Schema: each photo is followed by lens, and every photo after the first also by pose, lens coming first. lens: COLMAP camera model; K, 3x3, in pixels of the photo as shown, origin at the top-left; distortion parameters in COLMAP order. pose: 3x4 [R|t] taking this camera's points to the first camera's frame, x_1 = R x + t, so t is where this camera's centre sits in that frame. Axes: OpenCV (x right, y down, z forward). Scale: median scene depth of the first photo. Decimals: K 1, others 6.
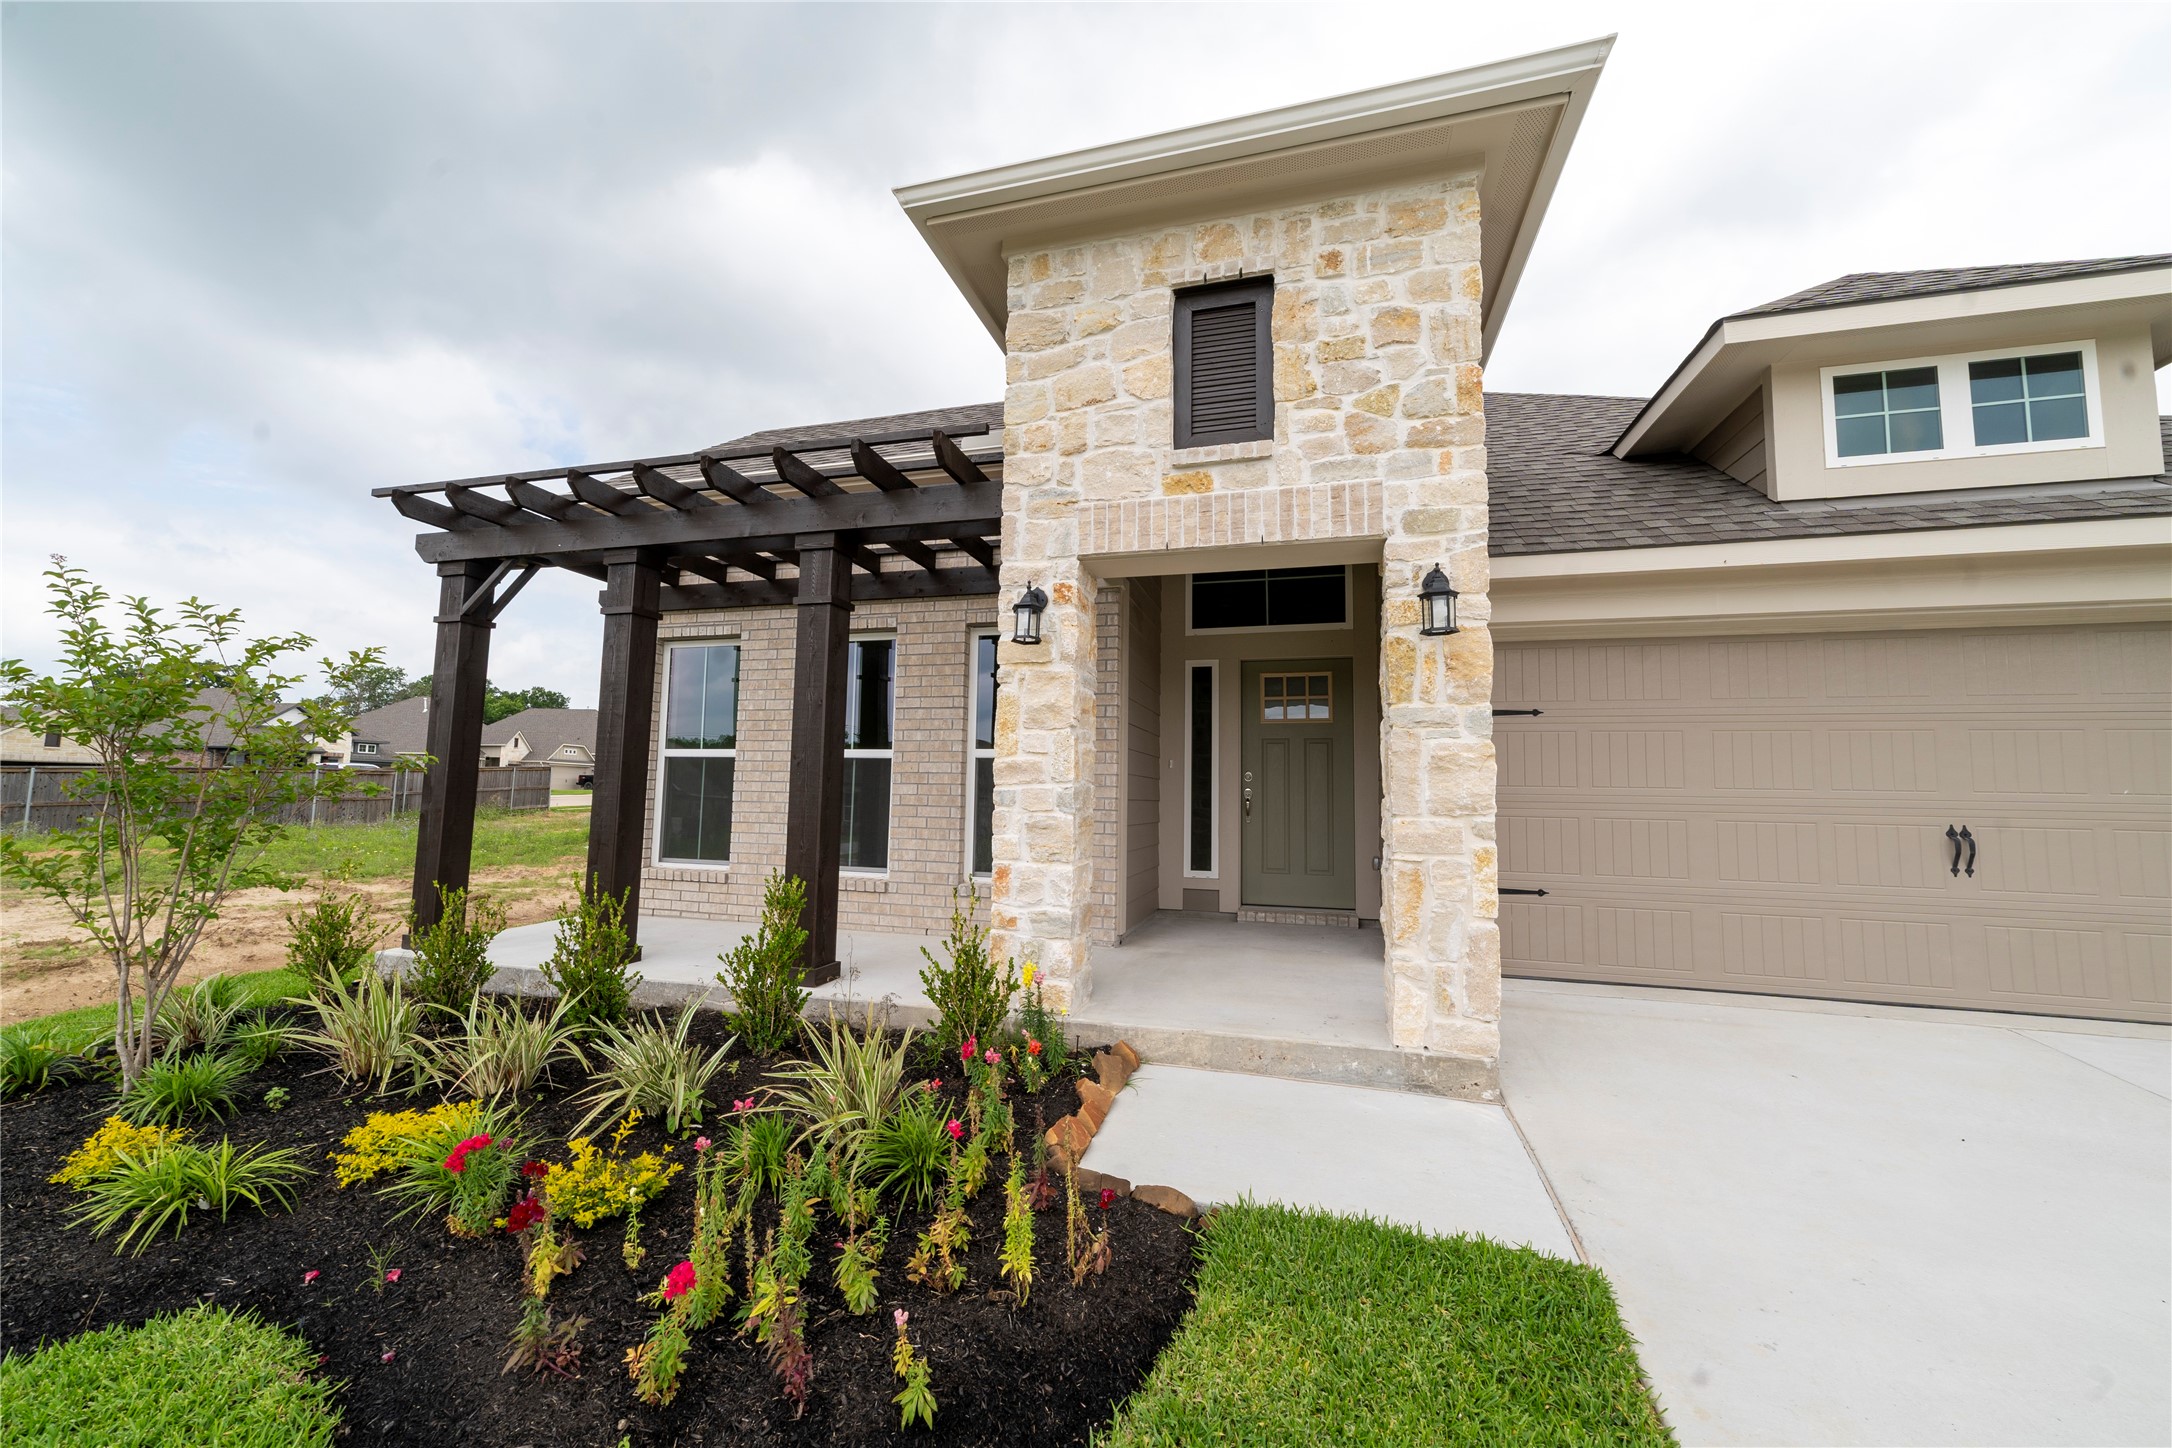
lens RADIAL K [[830.2, 0, 1077.9], [0, 830.2, 724.8], [0, 0, 1]] dist [-0.006249, 0.004774]
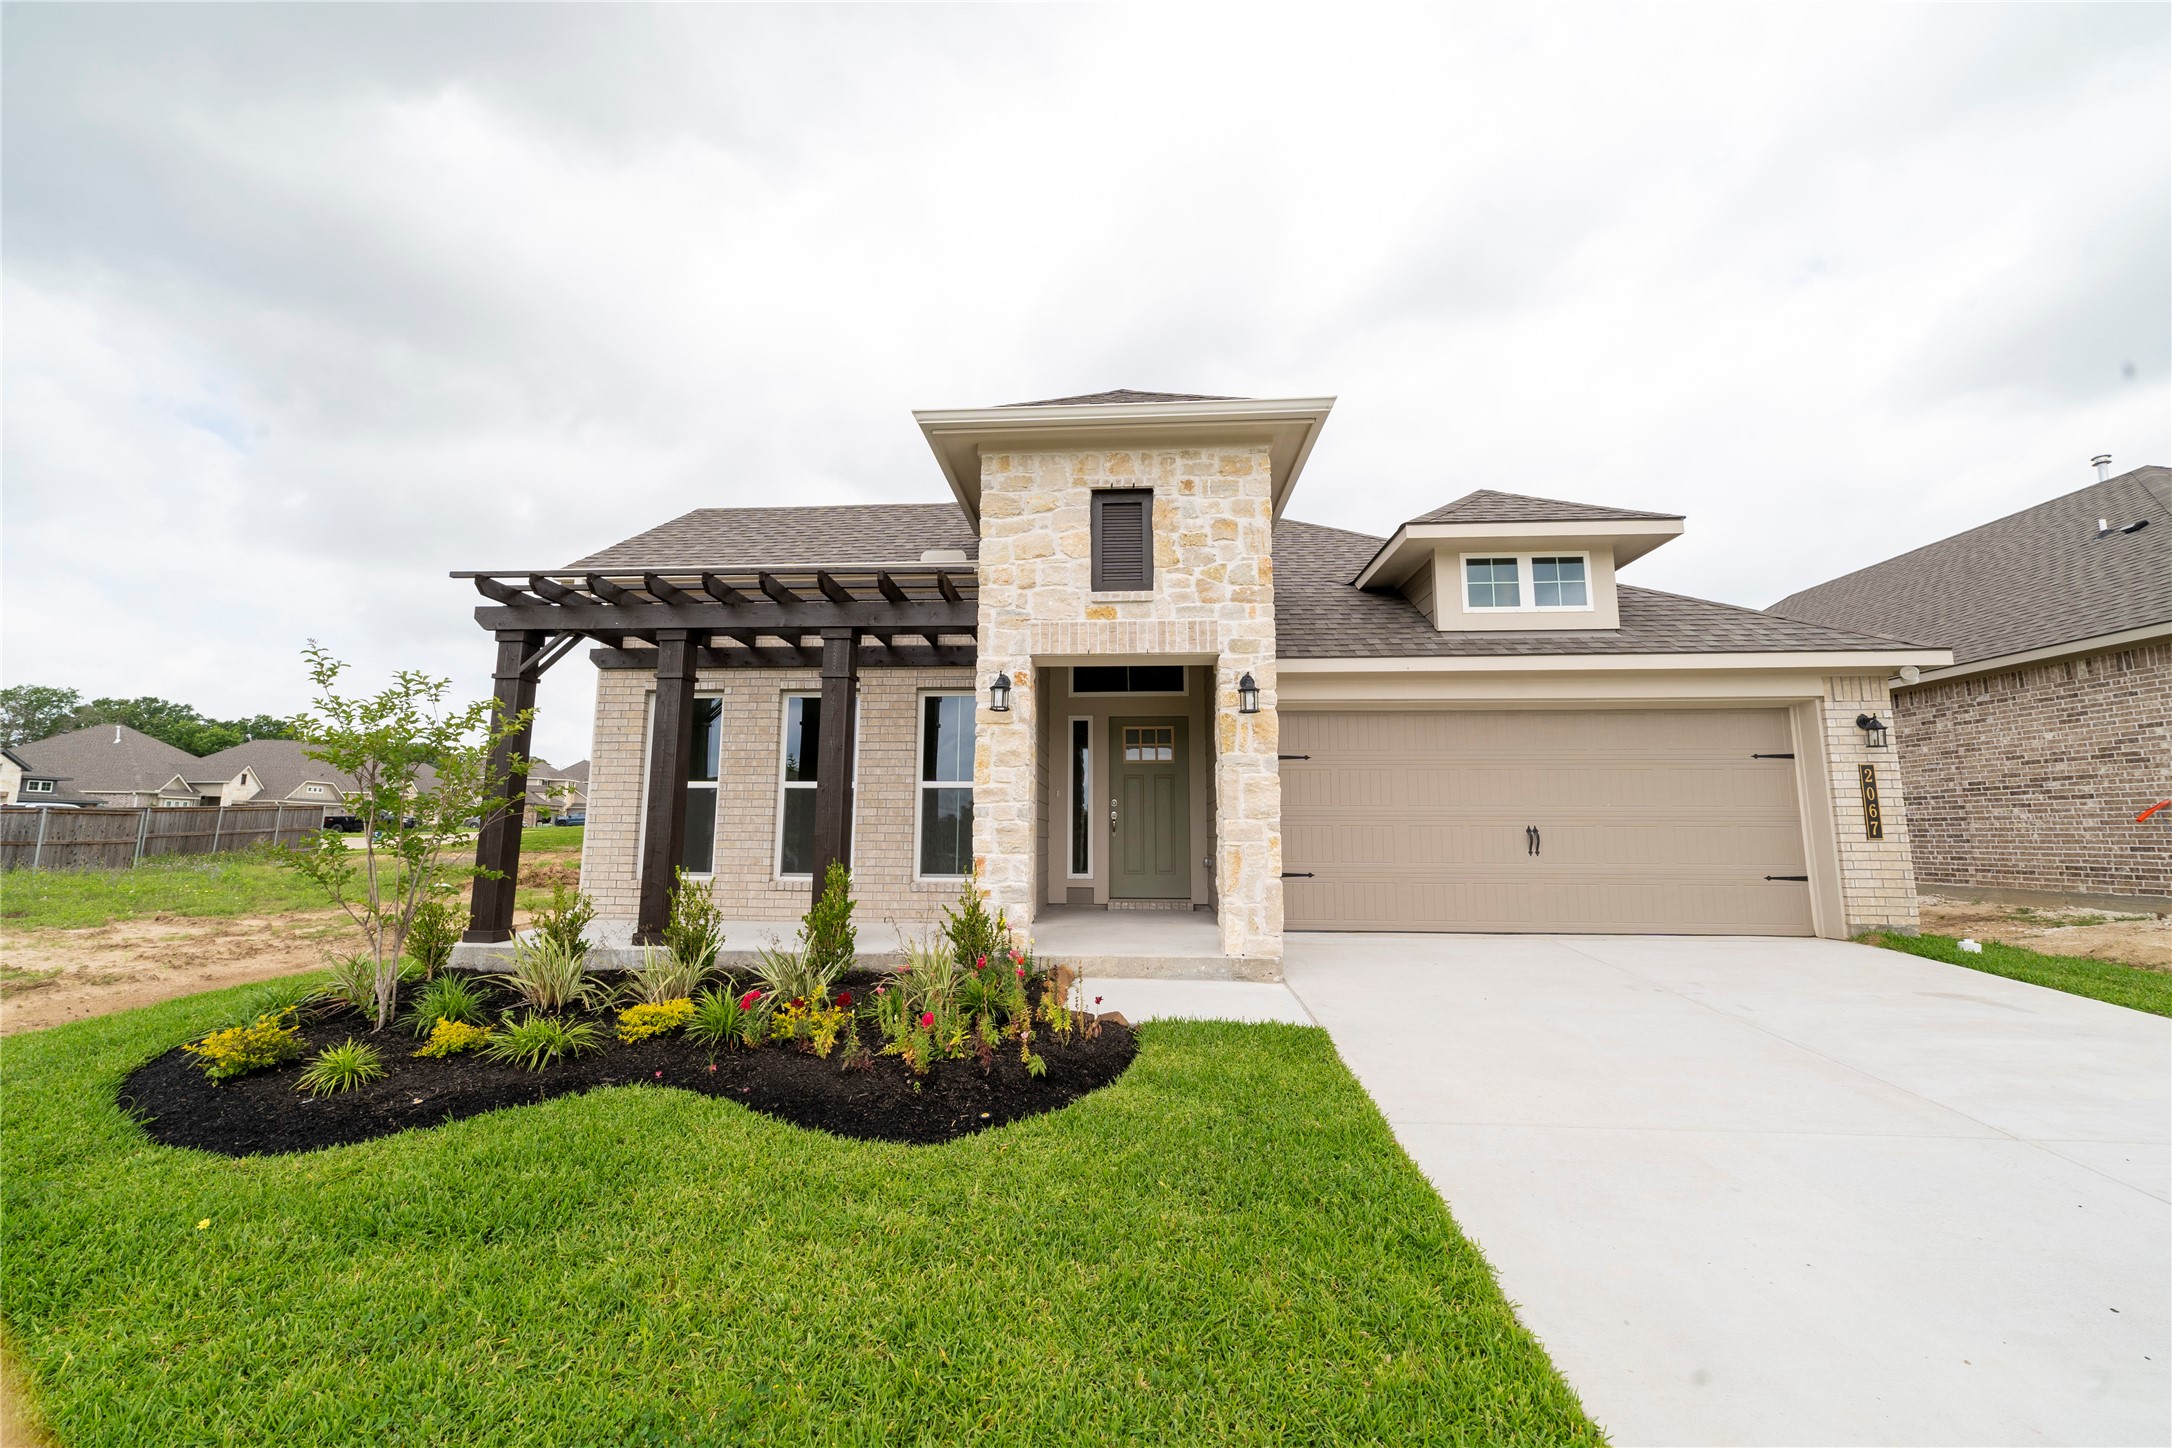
lens RADIAL K [[830.2, 0, 1077.9], [0, 830.2, 724.8], [0, 0, 1]] dist [-0.006249, 0.004774]
pose [[0.976705, 0.015446, 0.214031, -0.248124], [-0.005635, 0.998908, -0.046377, -0.001655], [-0.214513, 0.044090, 0.975725, -0.534626]]
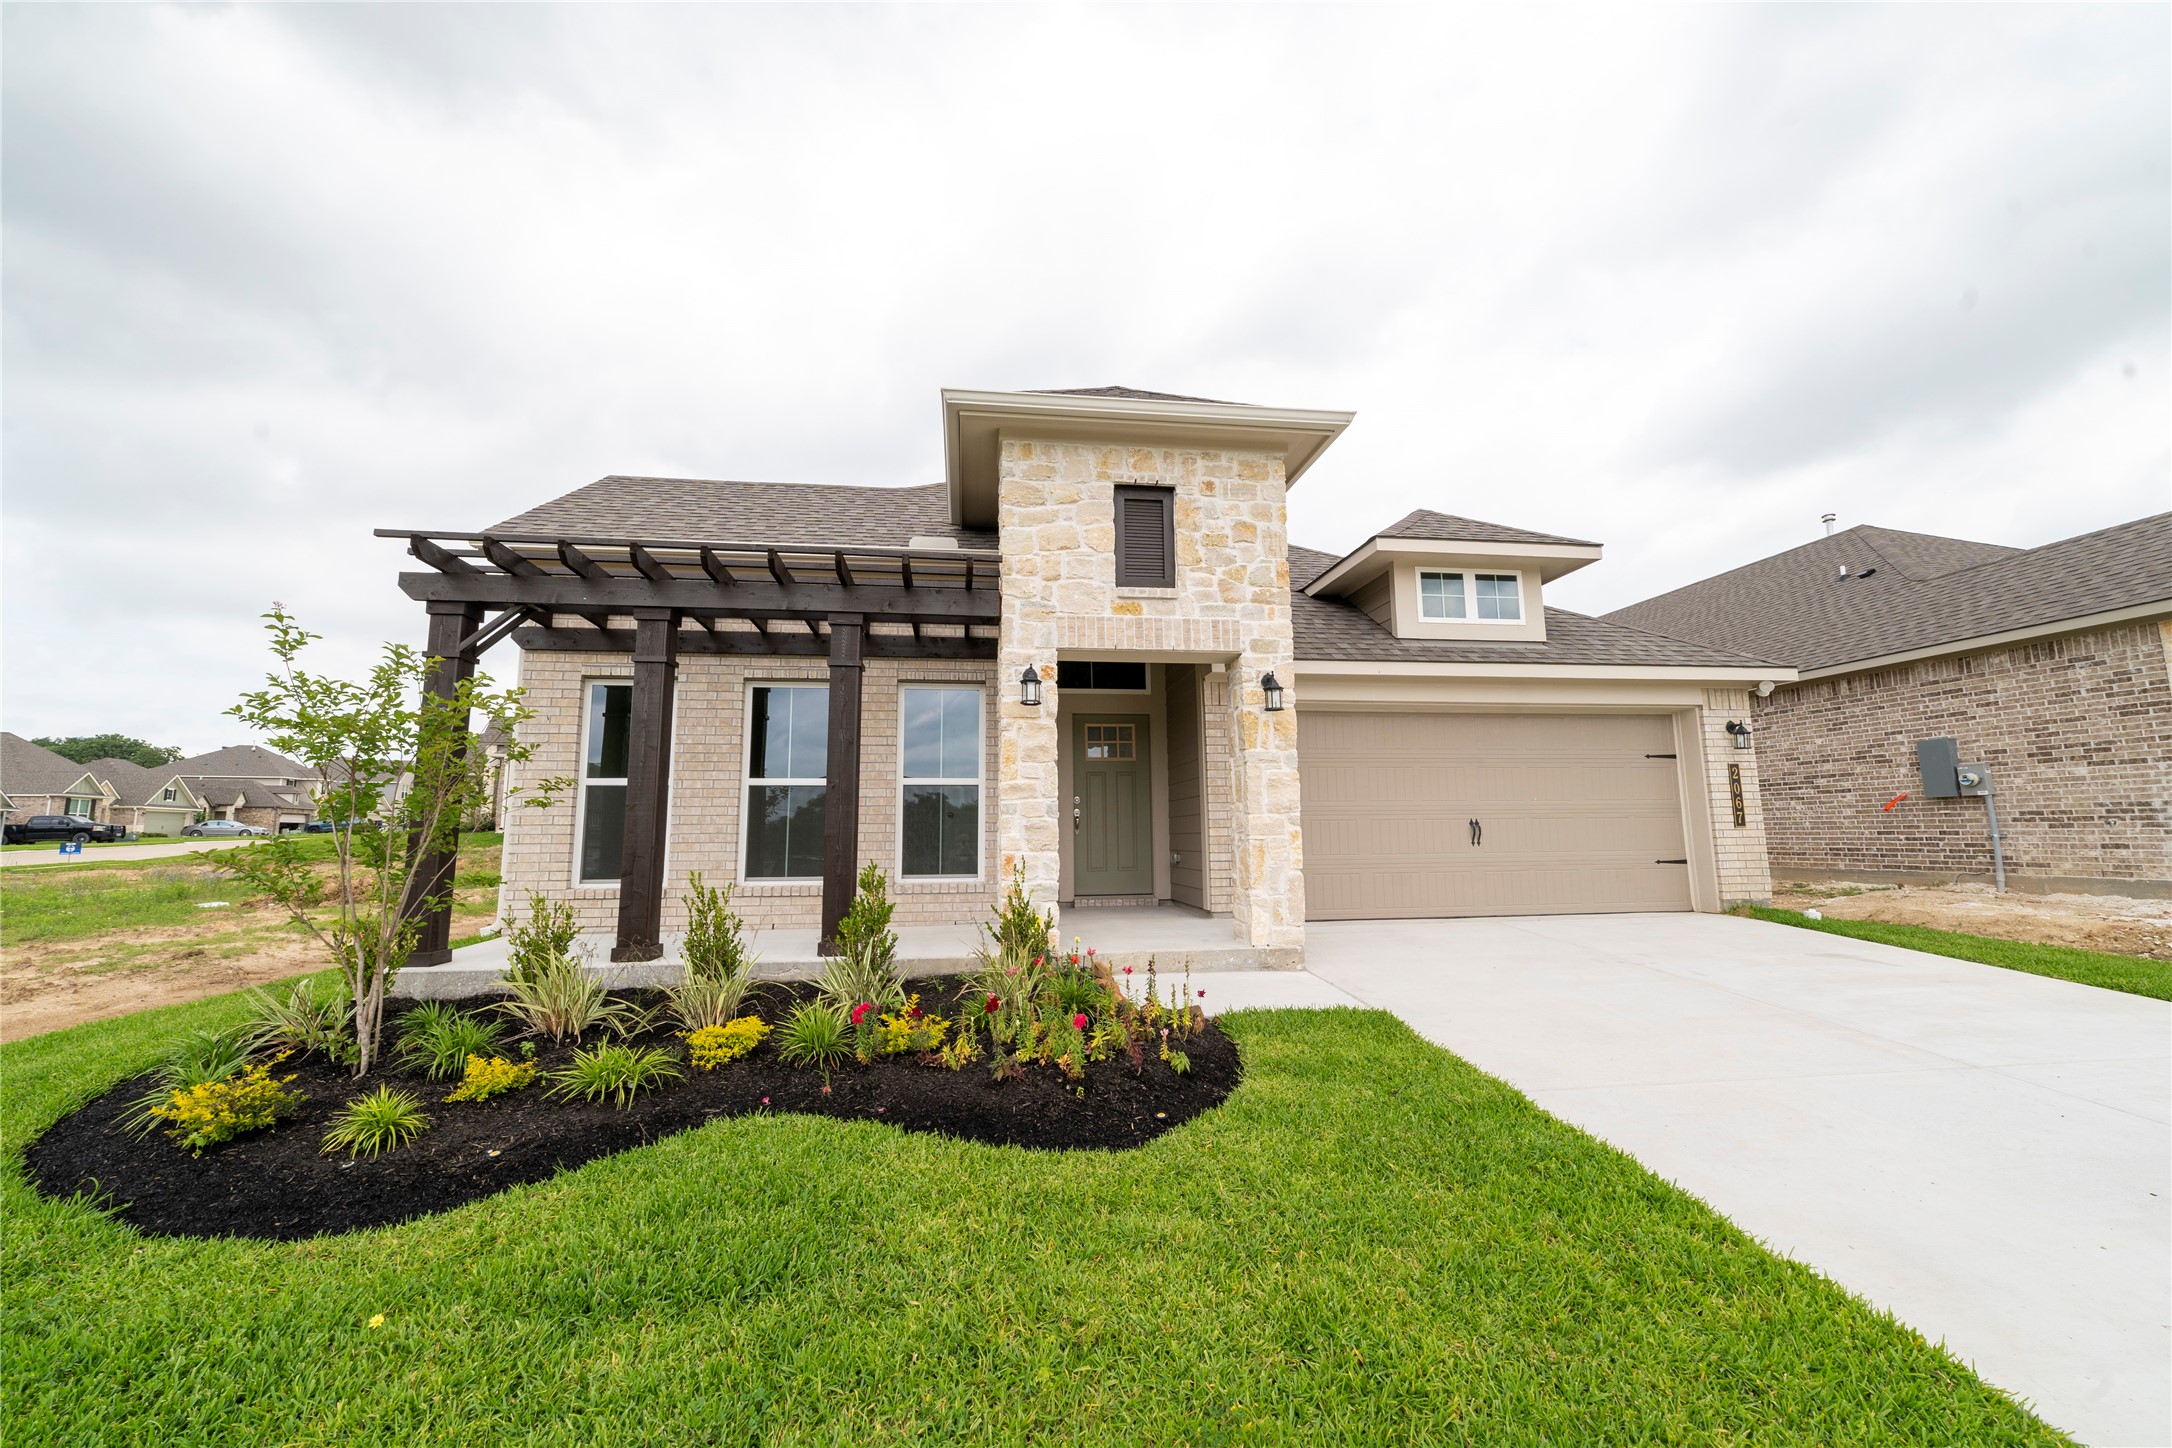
lens RADIAL K [[830.2, 0, 1077.9], [0, 830.2, 724.8], [0, 0, 1]] dist [-0.006249, 0.004774]
pose [[0.915806, 0.027403, 0.400686, -0.581430], [-0.009103, 0.998830, -0.047504, 0.008560], [-0.401519, 0.039857, 0.914983, -0.407167]]
